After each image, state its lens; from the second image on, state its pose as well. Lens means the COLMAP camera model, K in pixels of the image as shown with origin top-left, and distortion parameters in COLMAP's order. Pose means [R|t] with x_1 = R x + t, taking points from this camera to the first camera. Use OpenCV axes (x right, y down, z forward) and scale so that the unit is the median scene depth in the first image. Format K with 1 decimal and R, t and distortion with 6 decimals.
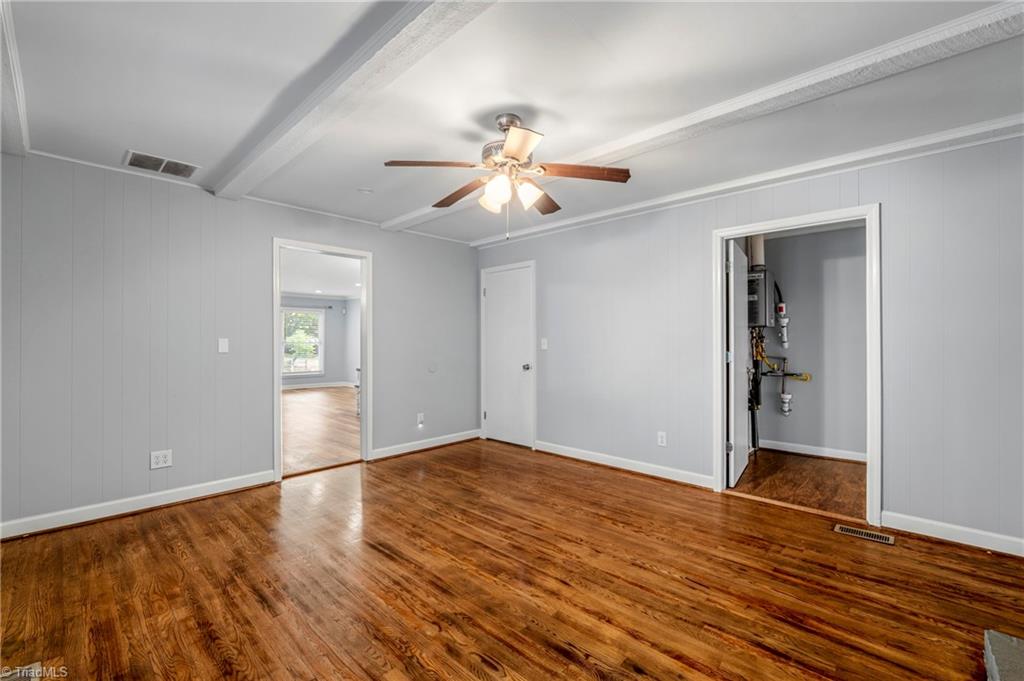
lens RADIAL K [[442.2, 0, 508.7], [0, 442.2, 341.6], [0, 0, 1]] dist [-0.001199, 0.000007]
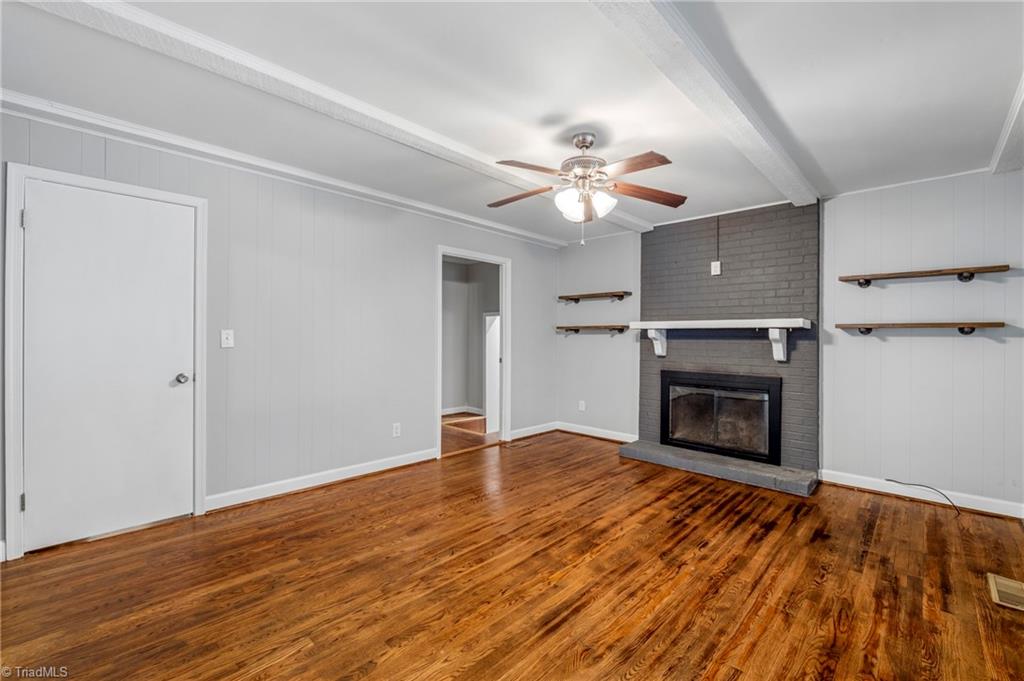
lens RADIAL K [[442.2, 0, 510.4], [0, 442.2, 339.1], [0, 0, 1]] dist [-0.001199, 0.000007]
pose [[-0.012292, -0.003141, 0.999920, -1.026237], [-0.009858, 0.999947, 0.003020, 0.000357], [-0.999876, -0.009820, -0.012322, 1.099231]]
